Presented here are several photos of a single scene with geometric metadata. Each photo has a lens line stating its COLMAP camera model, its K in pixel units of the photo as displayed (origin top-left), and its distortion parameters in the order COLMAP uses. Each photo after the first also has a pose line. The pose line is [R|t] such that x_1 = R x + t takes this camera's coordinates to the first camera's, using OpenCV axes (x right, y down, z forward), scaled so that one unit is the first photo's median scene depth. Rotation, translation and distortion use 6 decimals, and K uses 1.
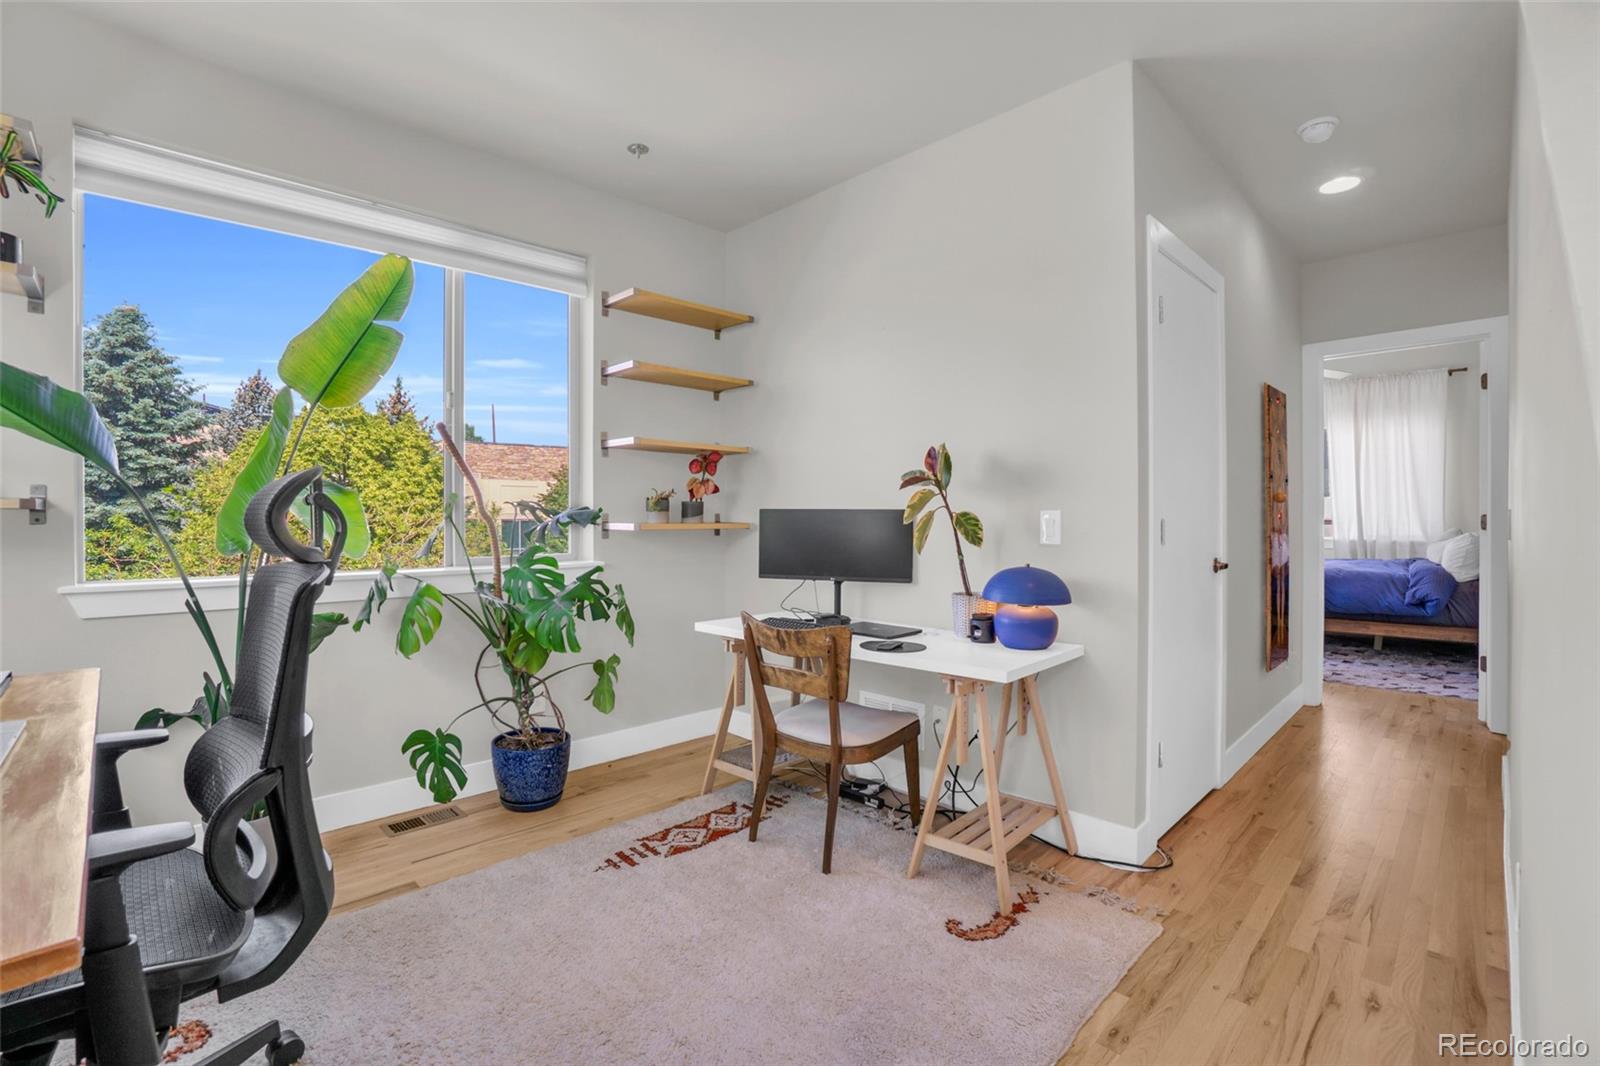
lens RADIAL K [[708.8, 0, 795.0], [0, 708.8, 537.4], [0, 0, 1]] dist [-0.004331, 0.000098]
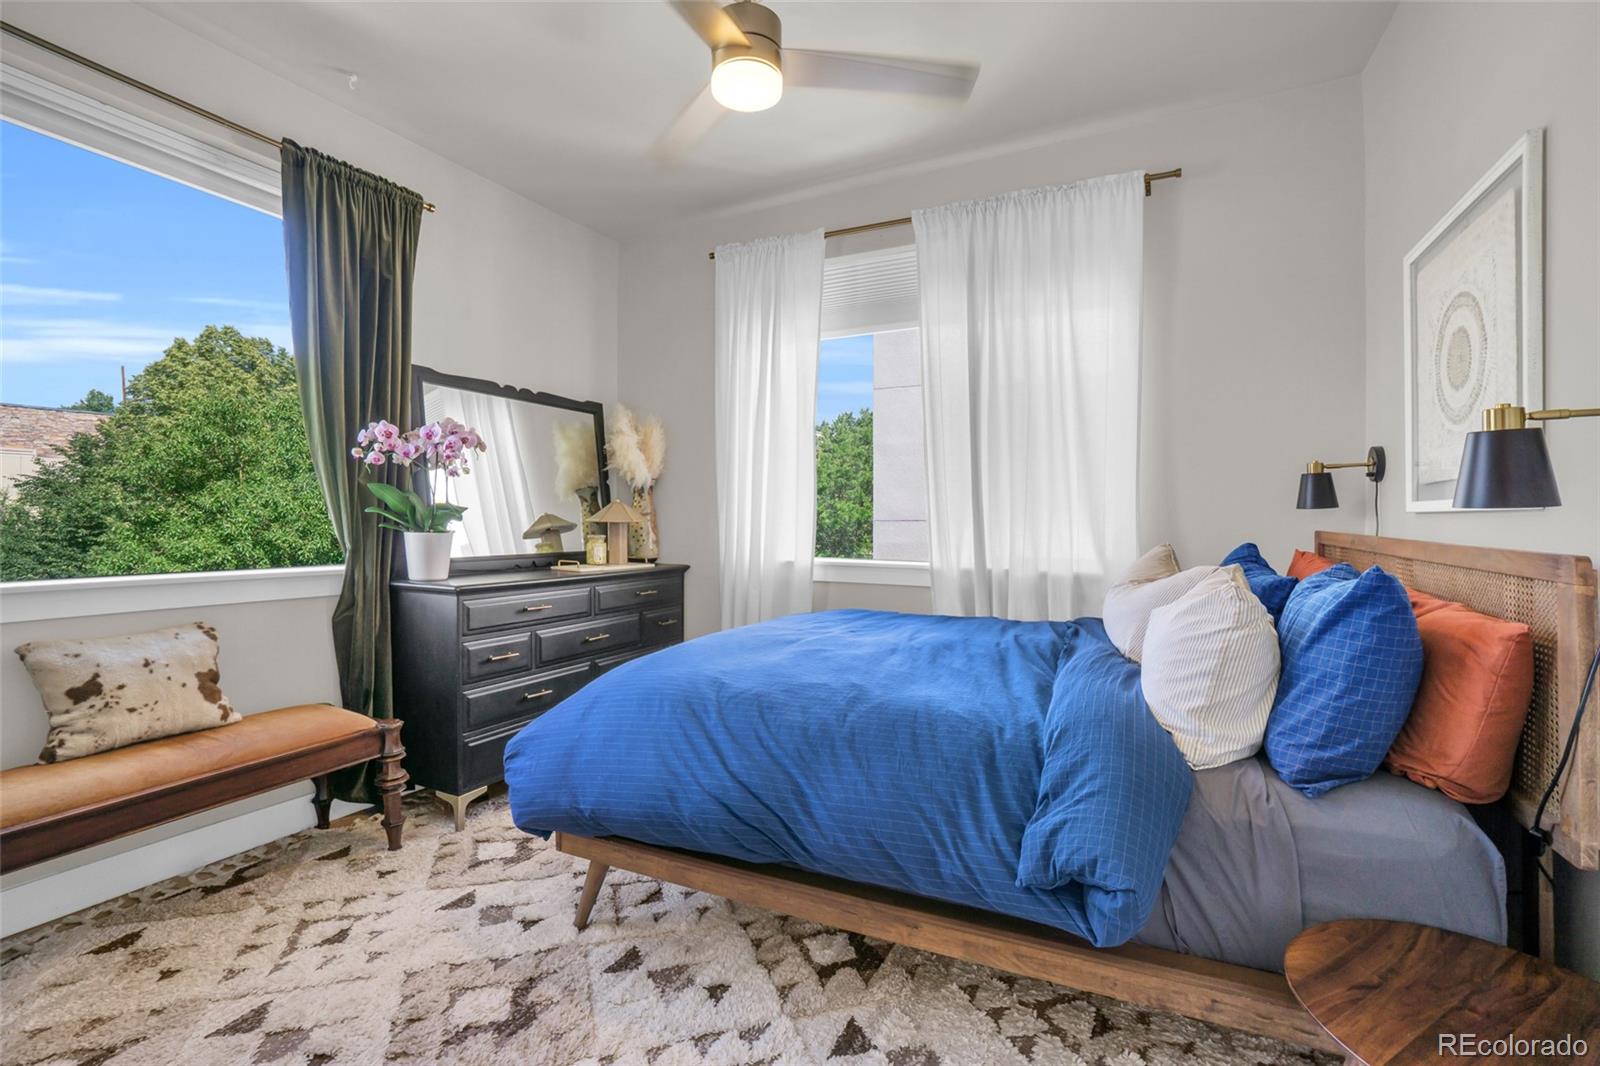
lens RADIAL K [[708.8, 0, 804.7], [0, 708.8, 524.7], [0, 0, 1]] dist [-0.004331, 0.000098]
pose [[0.950322, 0.005184, 0.311225, 0.582049], [-0.002127, 0.999946, -0.010161, -0.020112], [-0.311261, 0.008994, 0.950282, 0.642192]]
